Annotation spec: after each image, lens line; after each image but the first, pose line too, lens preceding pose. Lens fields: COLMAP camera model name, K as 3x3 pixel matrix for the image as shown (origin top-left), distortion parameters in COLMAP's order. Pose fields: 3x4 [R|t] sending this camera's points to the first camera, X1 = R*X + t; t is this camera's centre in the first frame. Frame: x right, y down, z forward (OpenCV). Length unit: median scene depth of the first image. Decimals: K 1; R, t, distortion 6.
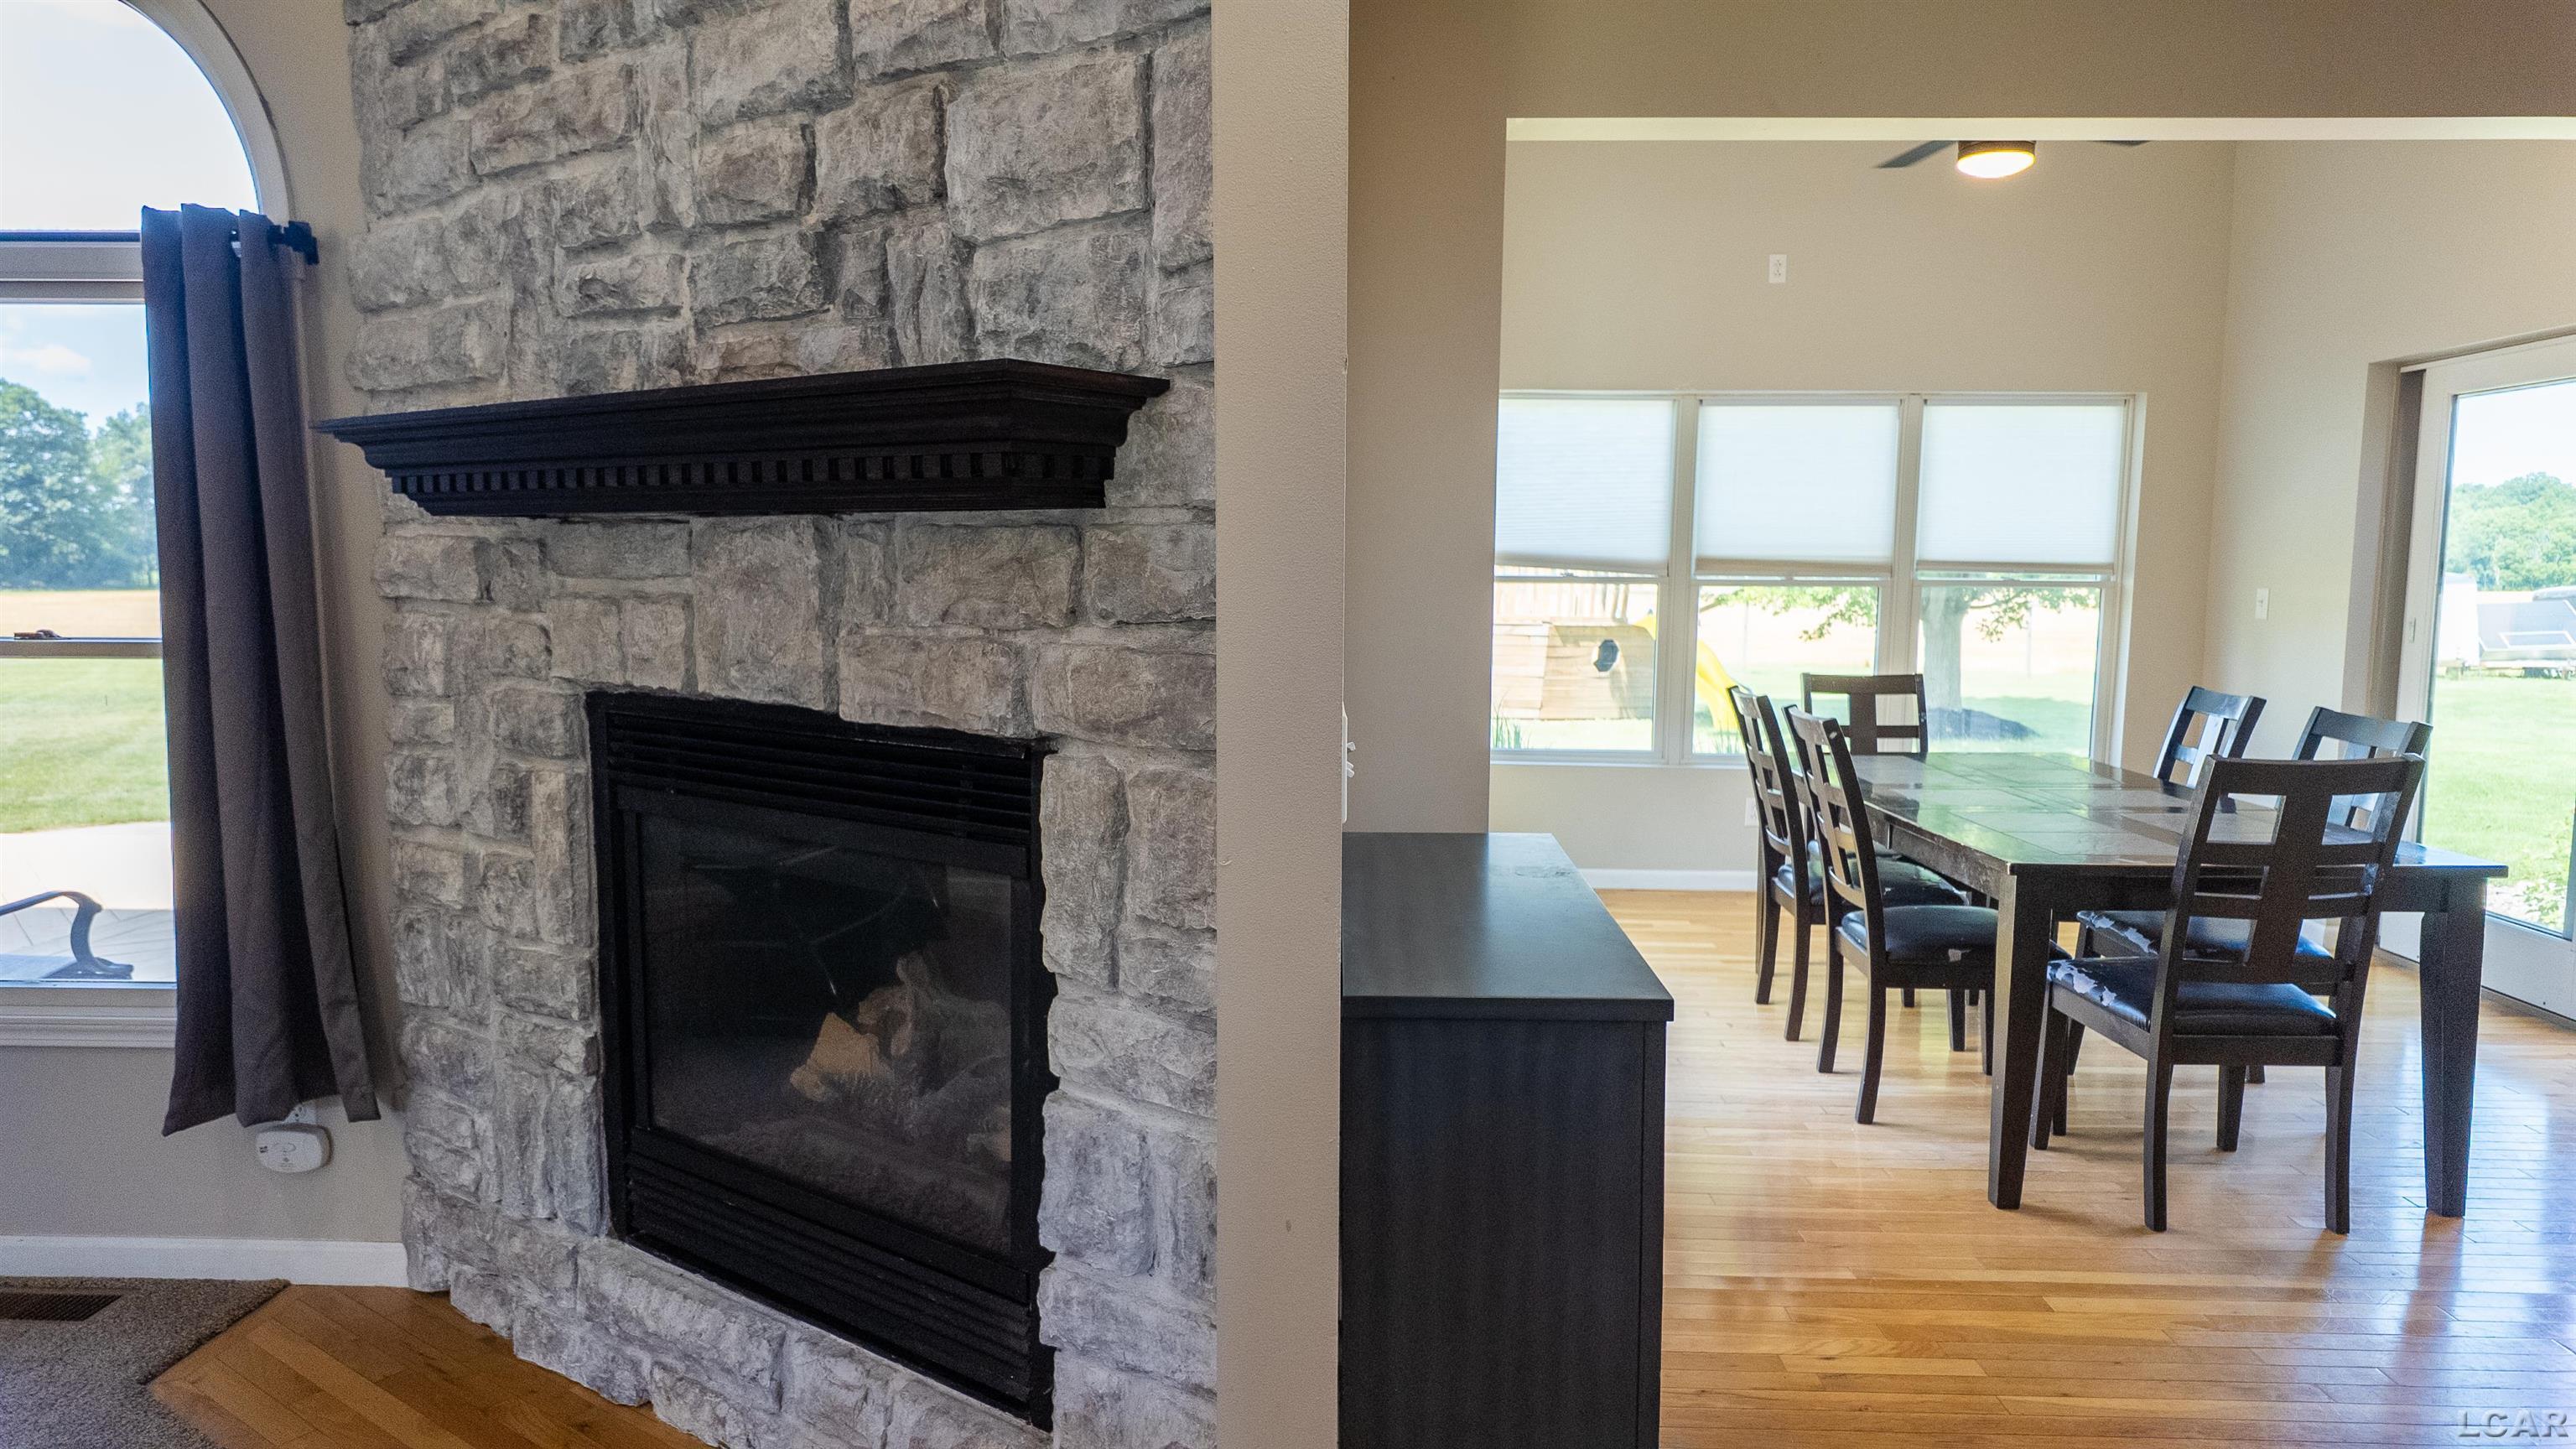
lens RADIAL K [[1492.4, 0, 1288.0], [0, 1492.4, 724.5], [0, 0, 1]] dist [0.101217, -0.130089]
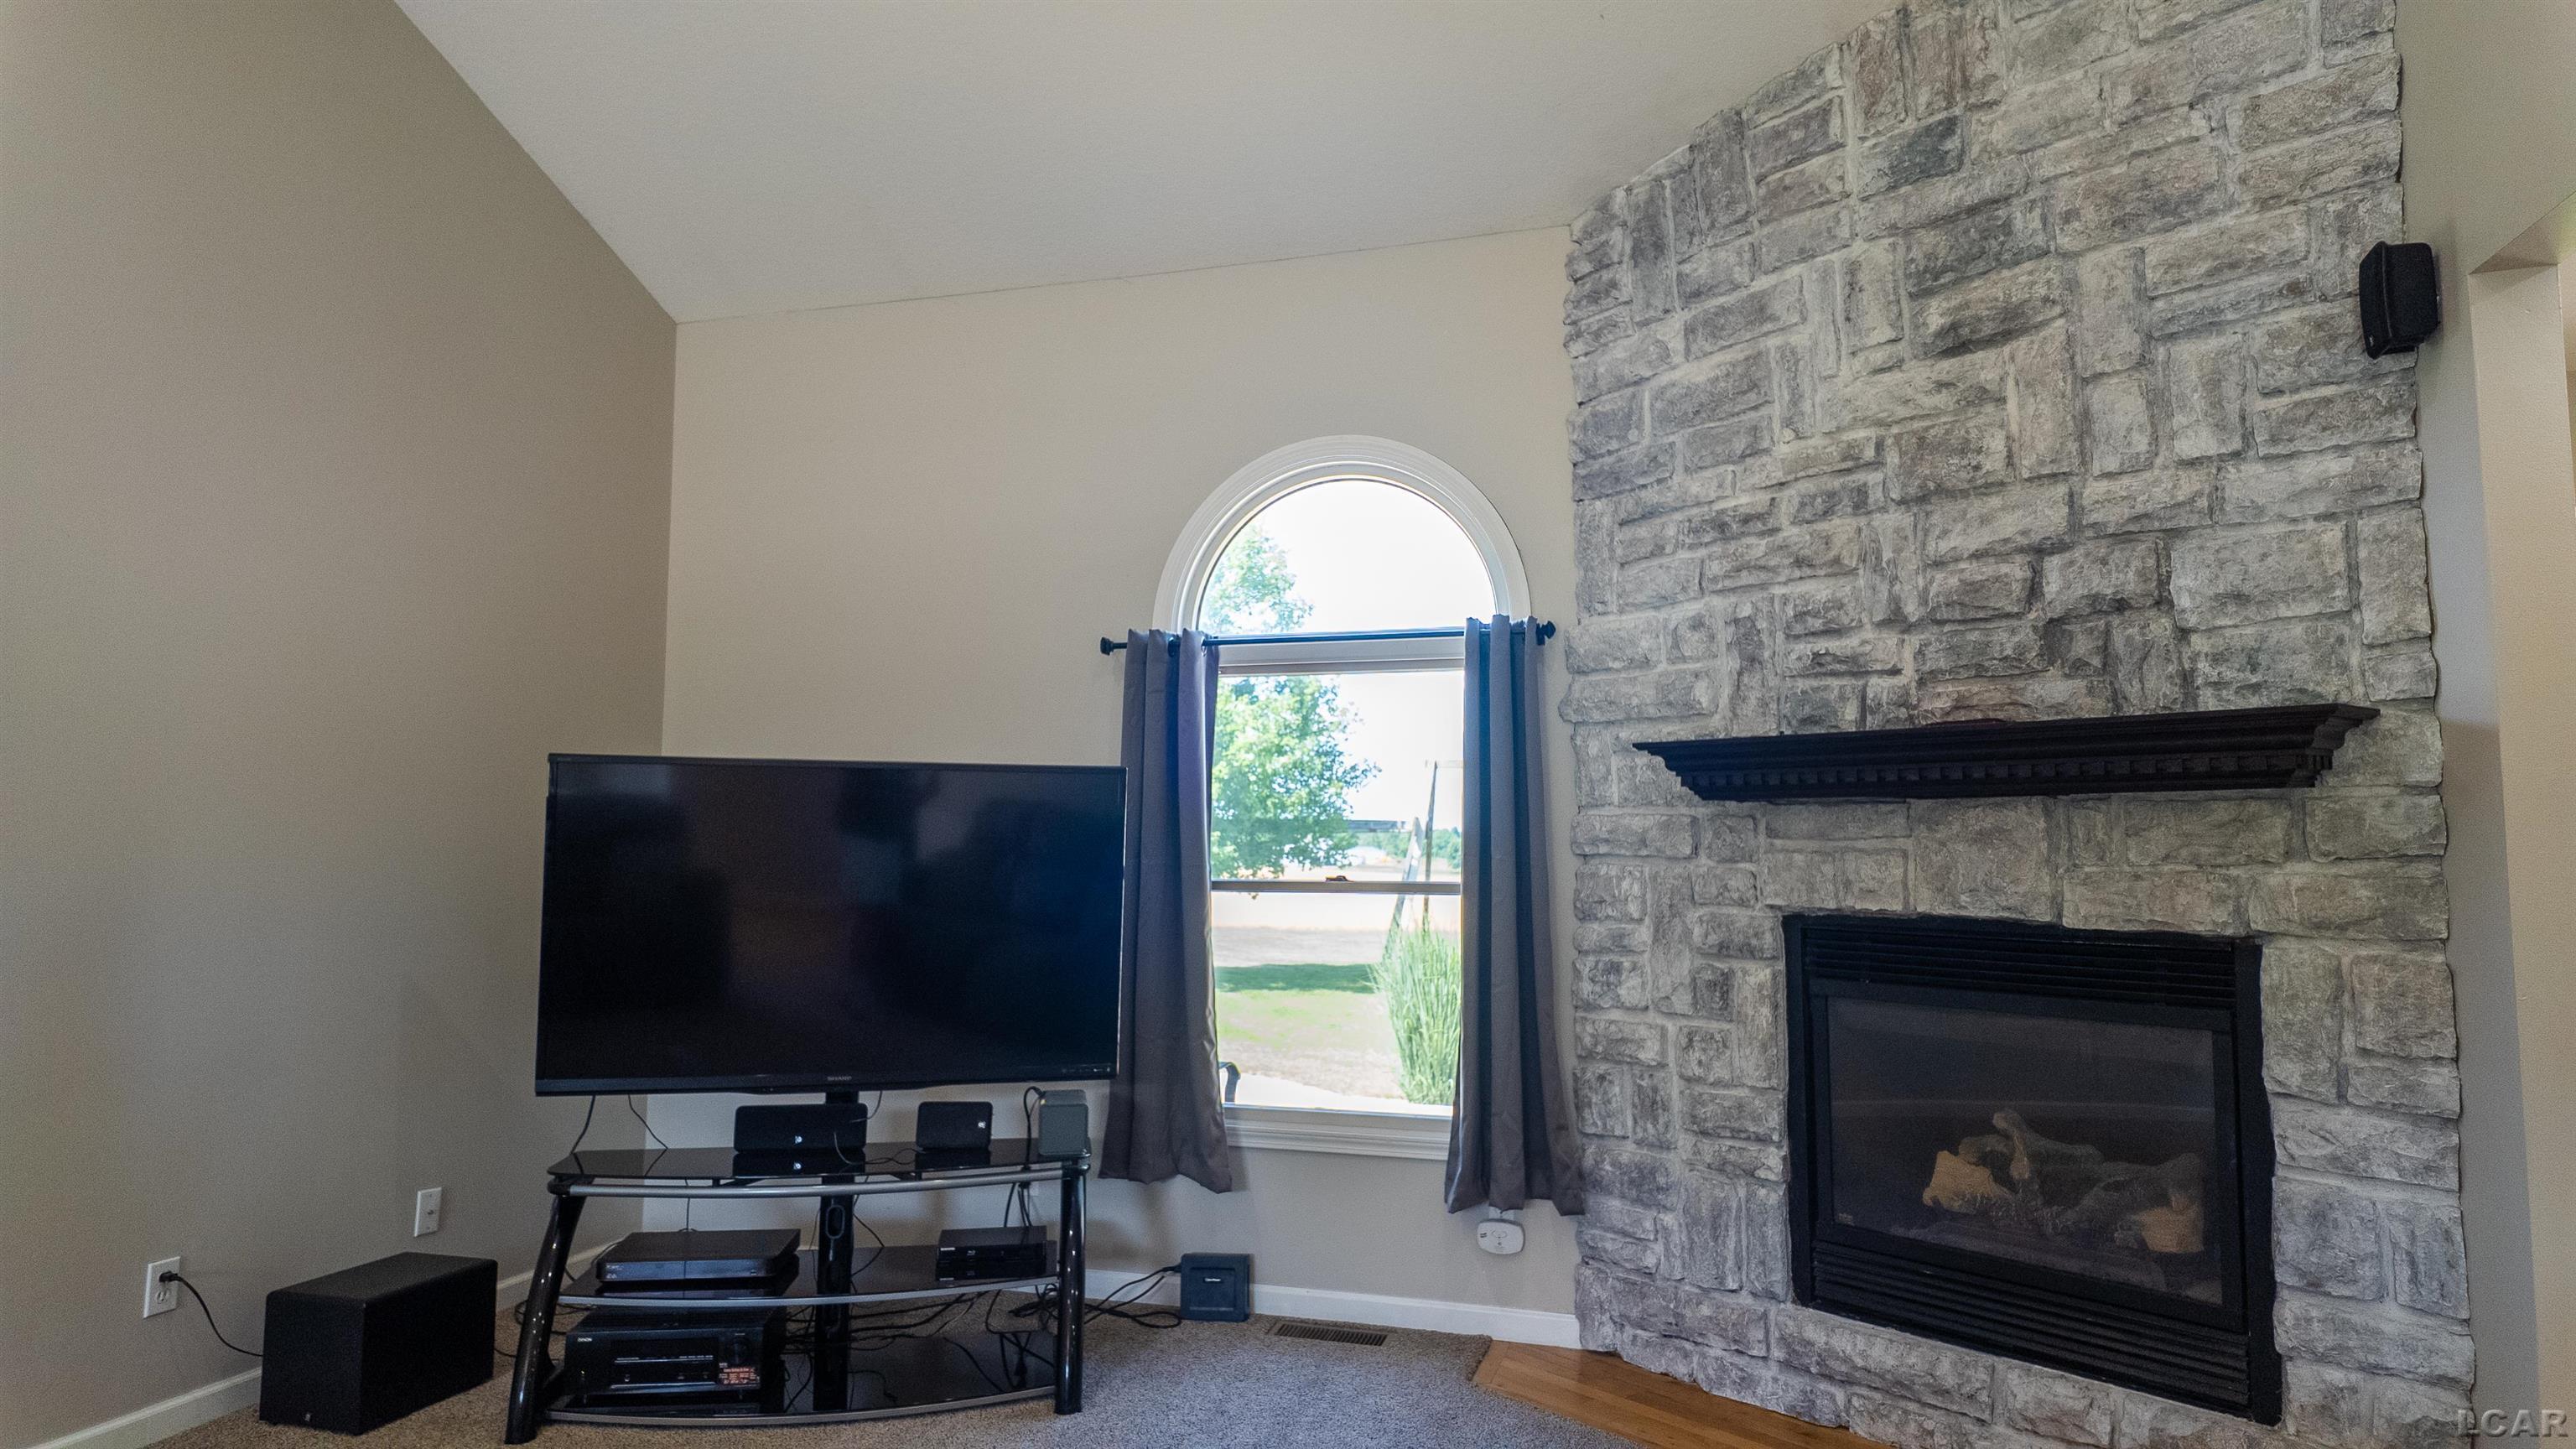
lens RADIAL K [[1516.0, 0, 1286.5], [0, 1516.0, 720.3], [0, 0, 1]] dist [0.048612, -0.044299]
pose [[0.967857, -0.022301, -0.250510, -0.625694], [-0.026685, 0.981332, -0.190459, 0.102052], [0.250081, 0.191022, 0.949194, -0.681354]]
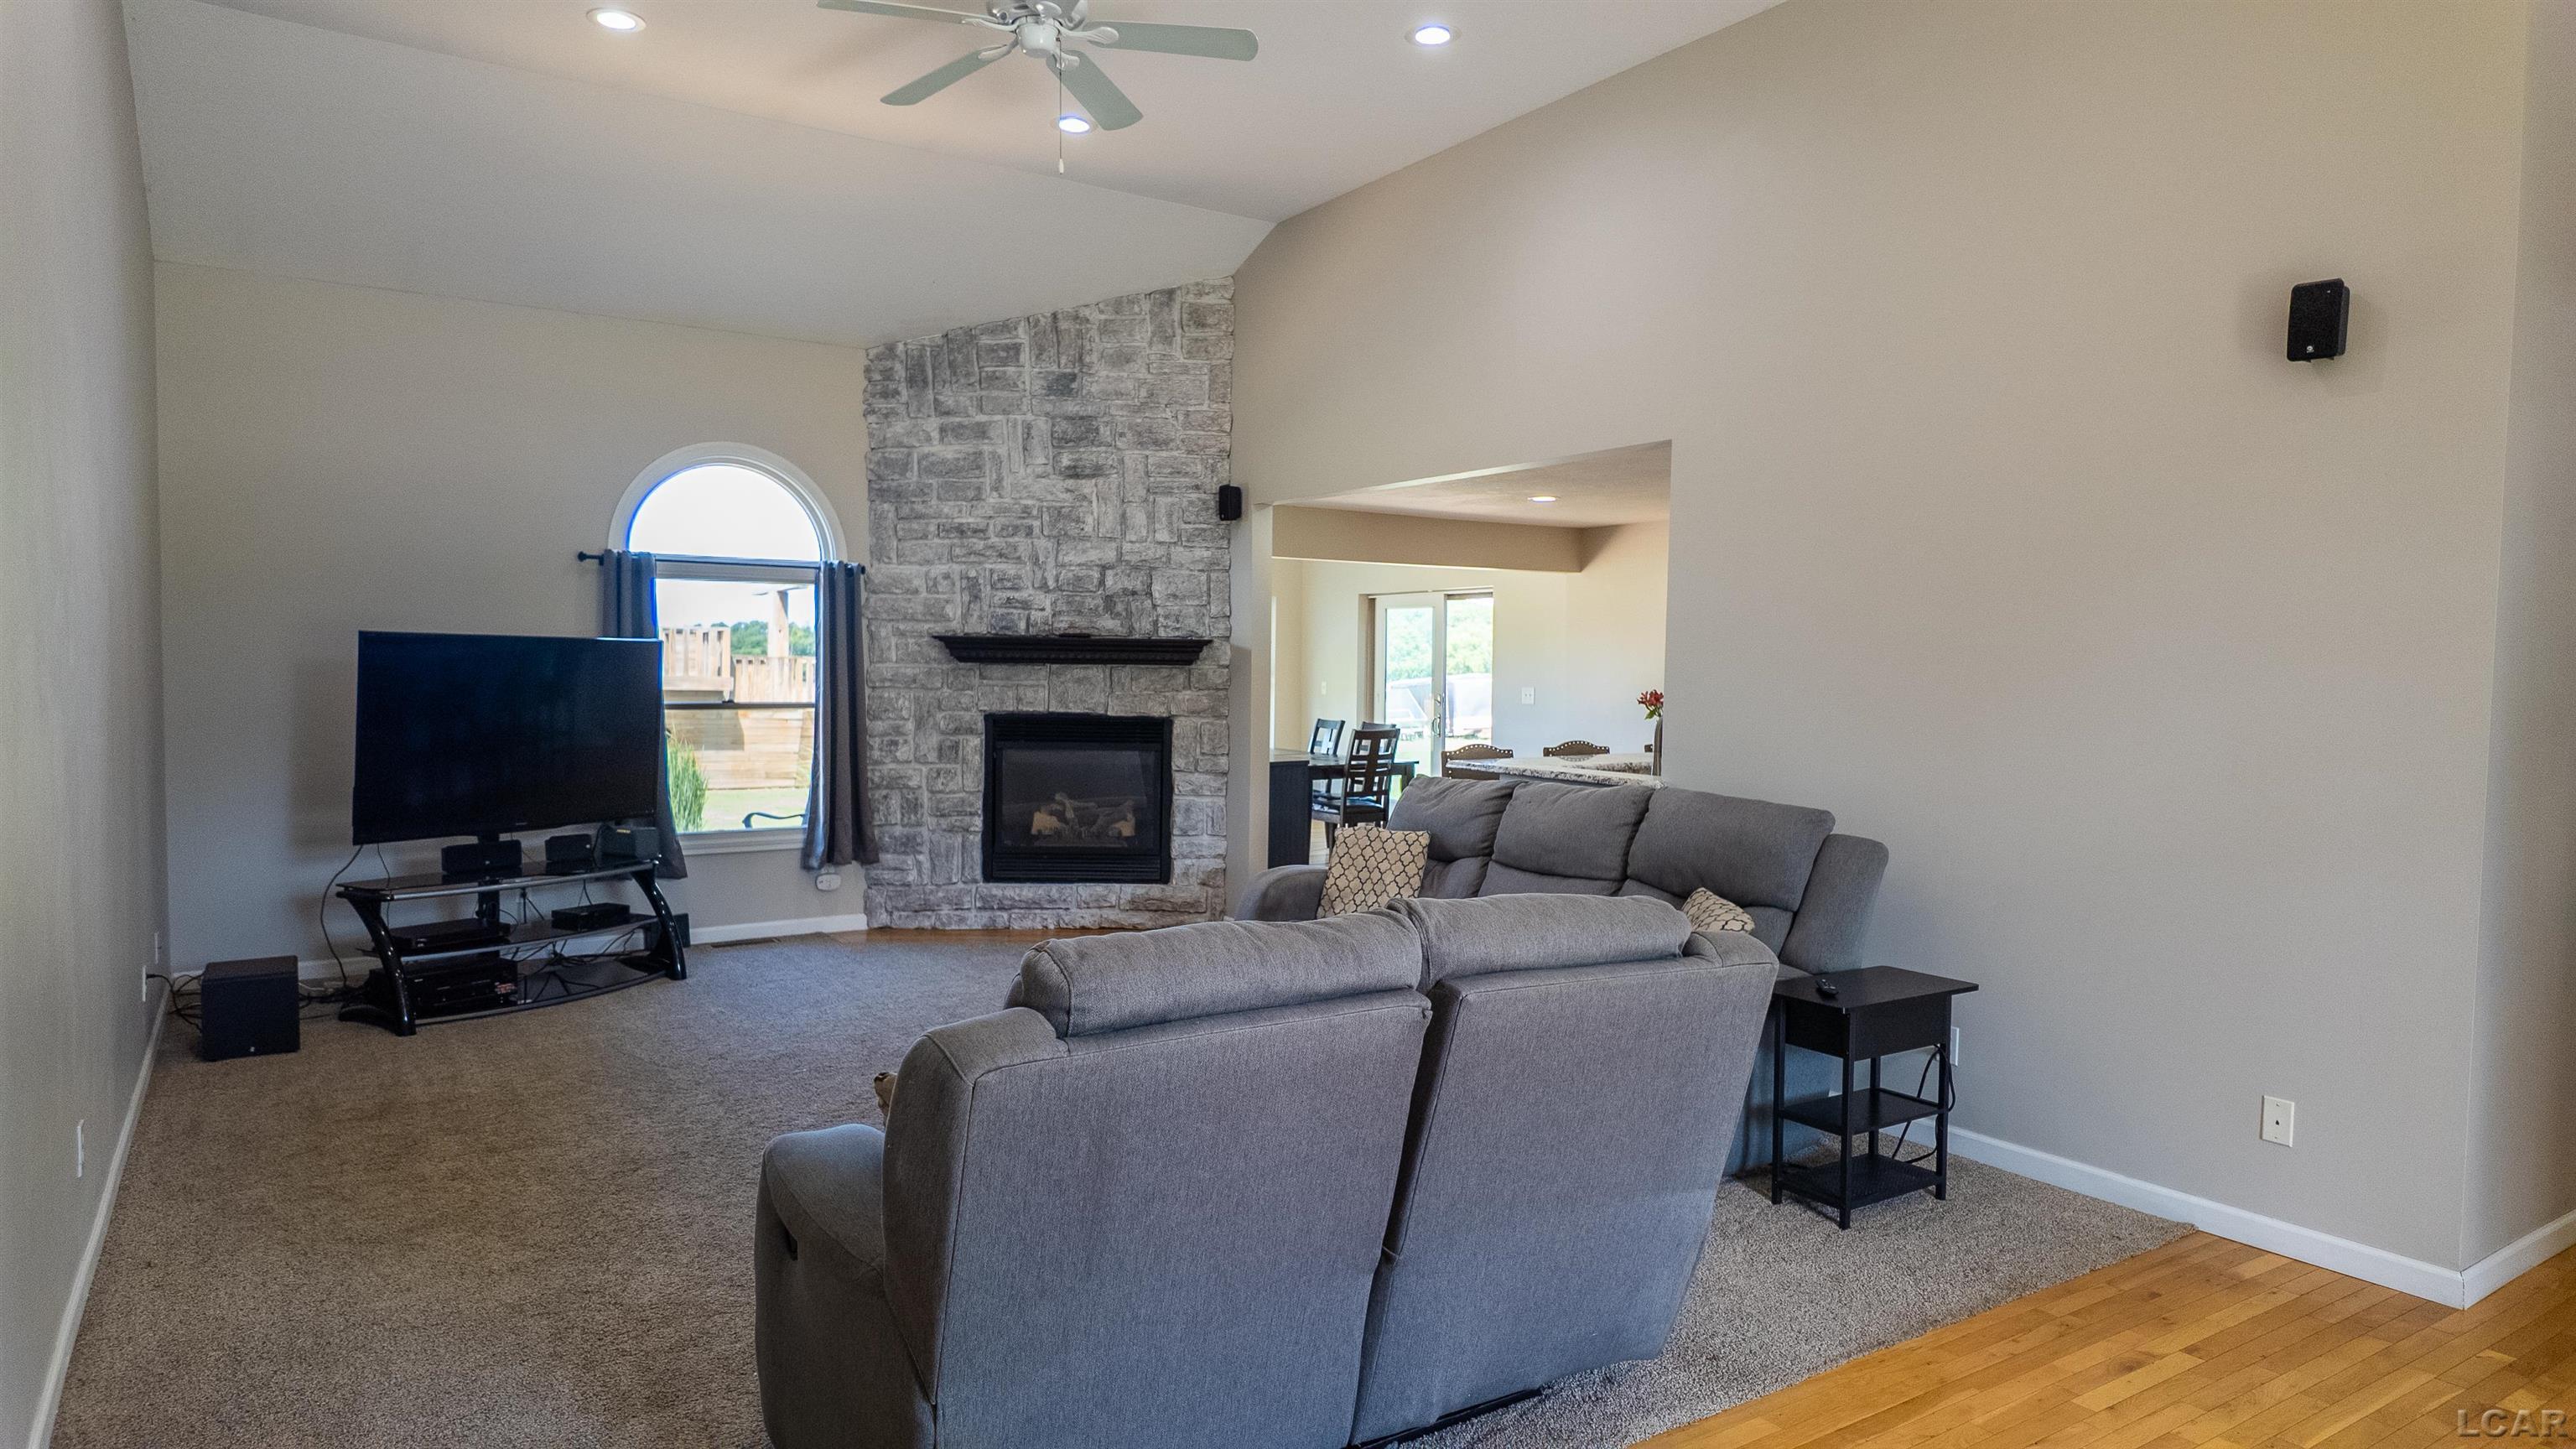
lens RADIAL K [[1492.4, 0, 1288.0], [0, 1492.4, 724.5], [0, 0, 1]] dist [0.101217, -0.130089]
pose [[0.812874, -0.020021, 0.582095, -2.075928], [0.056186, 0.997444, -0.044154, 0.208708], [-0.579723, 0.068597, 0.811921, -2.337916]]
